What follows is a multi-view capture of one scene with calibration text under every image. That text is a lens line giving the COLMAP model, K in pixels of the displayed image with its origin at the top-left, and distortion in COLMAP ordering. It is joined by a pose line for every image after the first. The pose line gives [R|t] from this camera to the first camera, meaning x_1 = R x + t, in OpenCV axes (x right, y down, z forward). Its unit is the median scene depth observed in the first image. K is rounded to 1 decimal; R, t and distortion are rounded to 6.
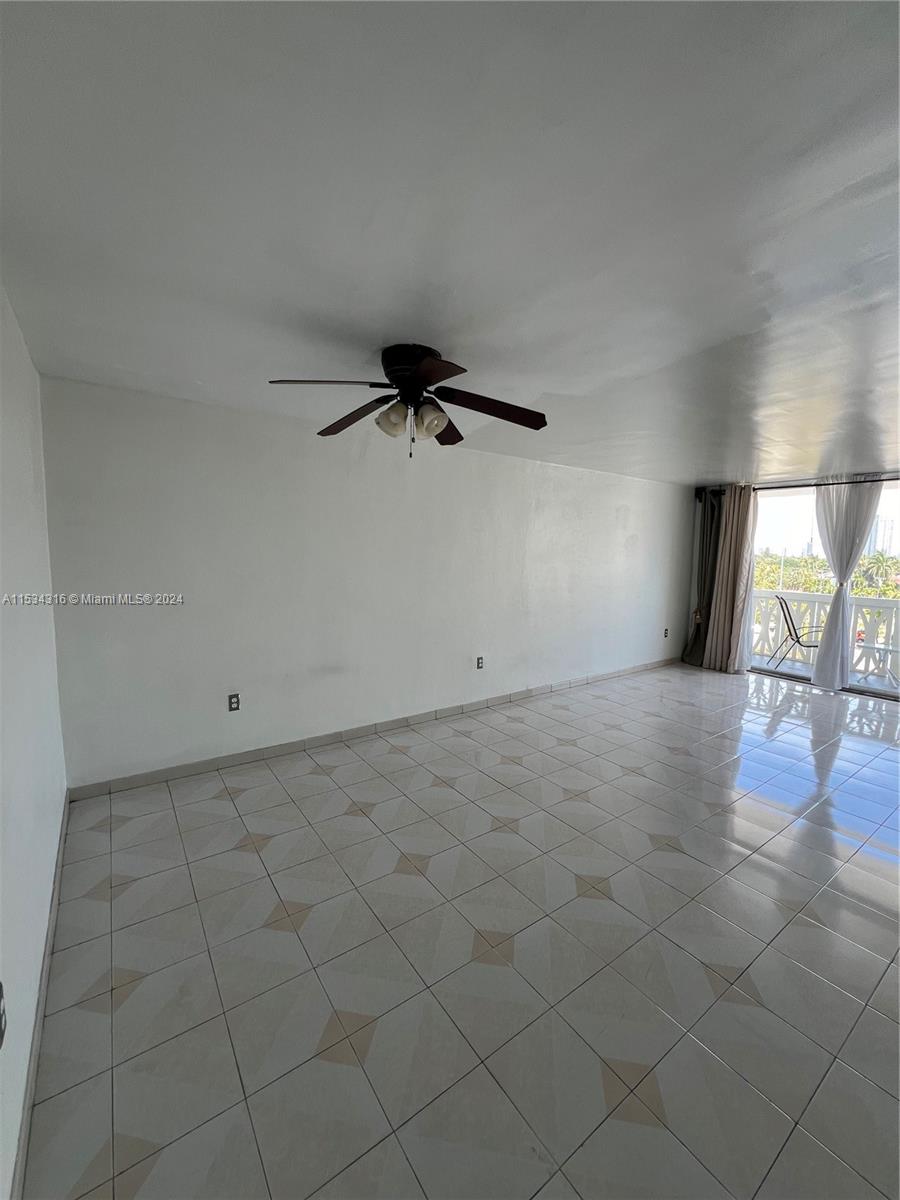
lens RADIAL K [[478.7, 0, 448.6], [0, 478.7, 599.4], [0, 0, 1]] dist [-0.003536, 0.001172]
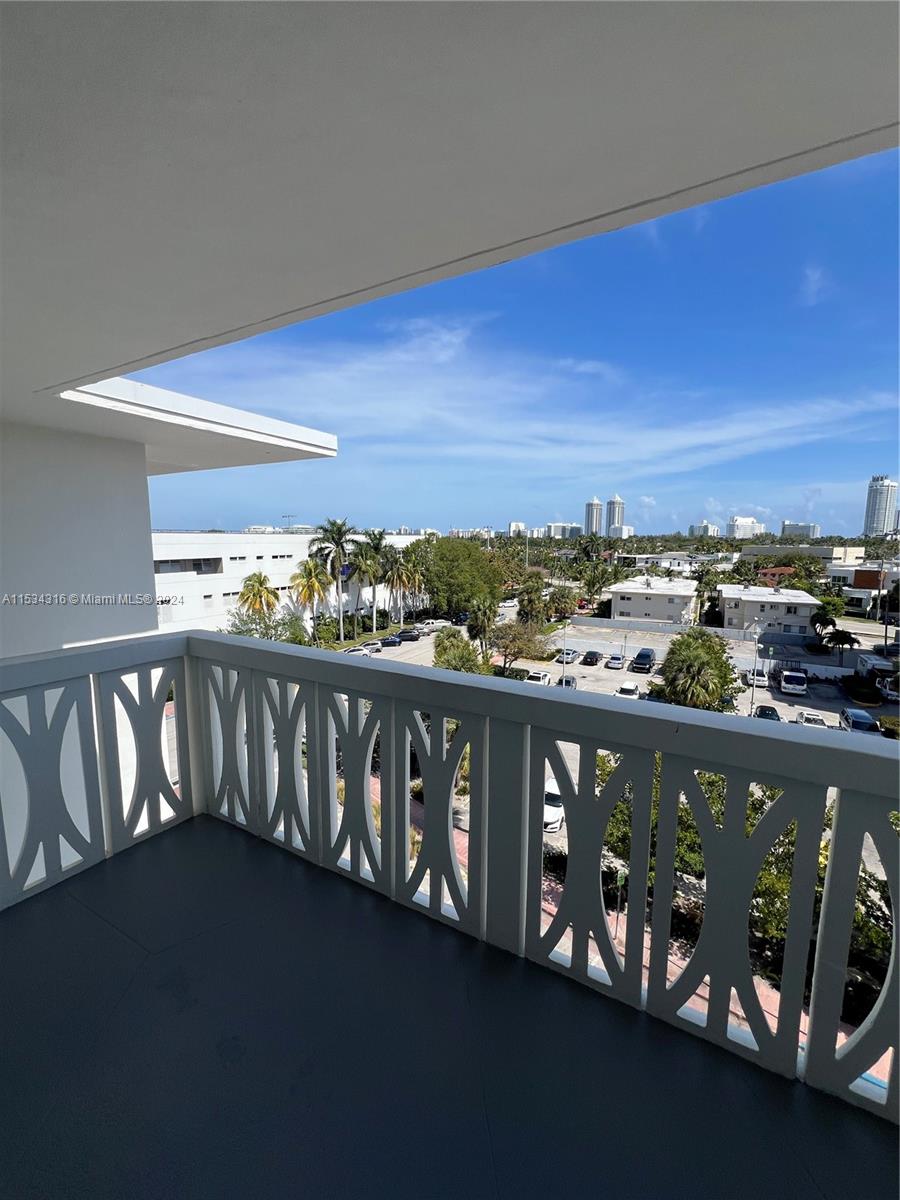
lens RADIAL K [[478.7, 0, 449.5], [0, 478.7, 600.2], [0, 0, 1]] dist [-0.003536, 0.001172]
pose [[0.904769, -0.067740, 0.420482, 1.077480], [0.053003, 0.997504, 0.046649, -0.084148], [-0.422592, -0.019920, 0.906101, 1.019869]]
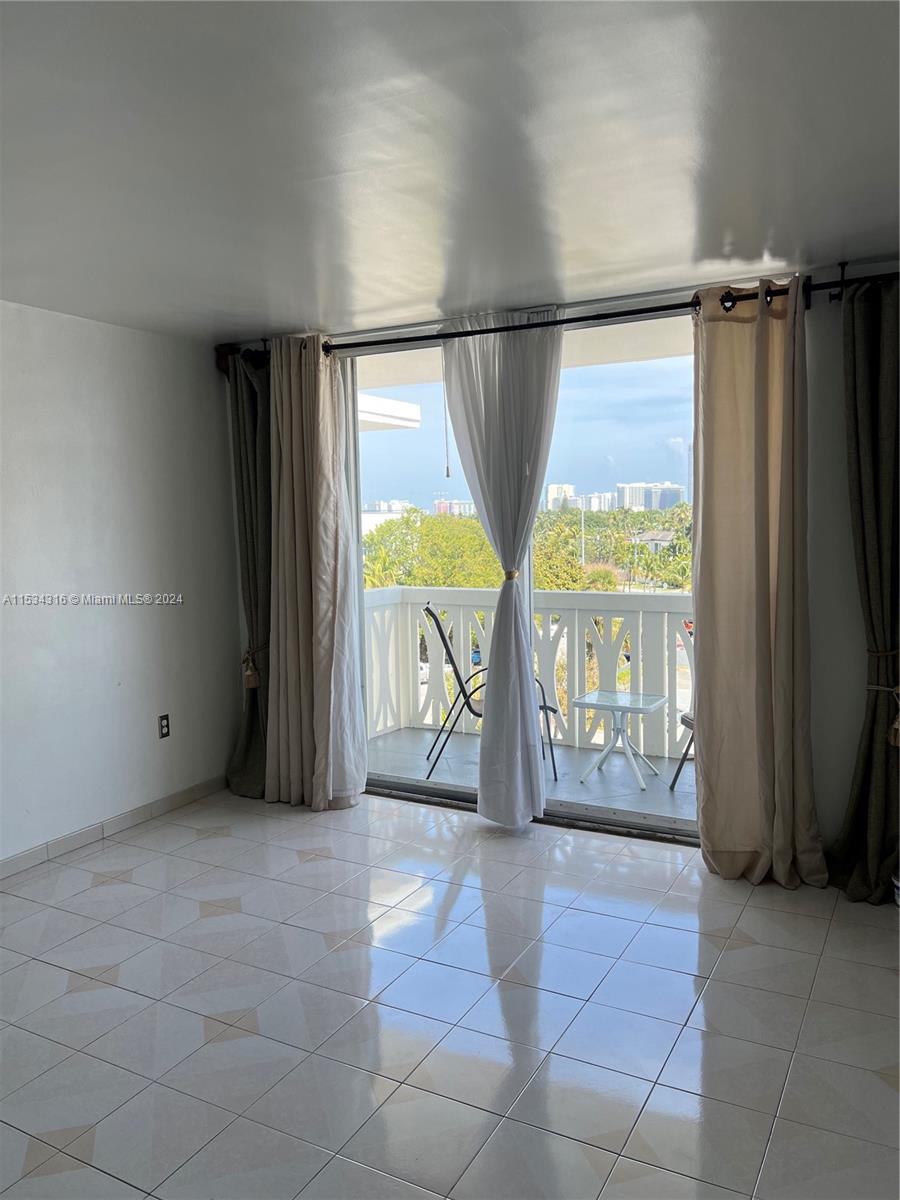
lens RADIAL K [[901.9, 0, 449.4], [0, 901.9, 600.4], [0, 0, 1]] dist [0.057474, -0.029723]
pose [[0.896557, -0.078444, 0.435928, 0.490916], [0.081764, 0.996589, 0.011172, -0.024808], [-0.435317, 0.025627, 0.899912, 0.355738]]
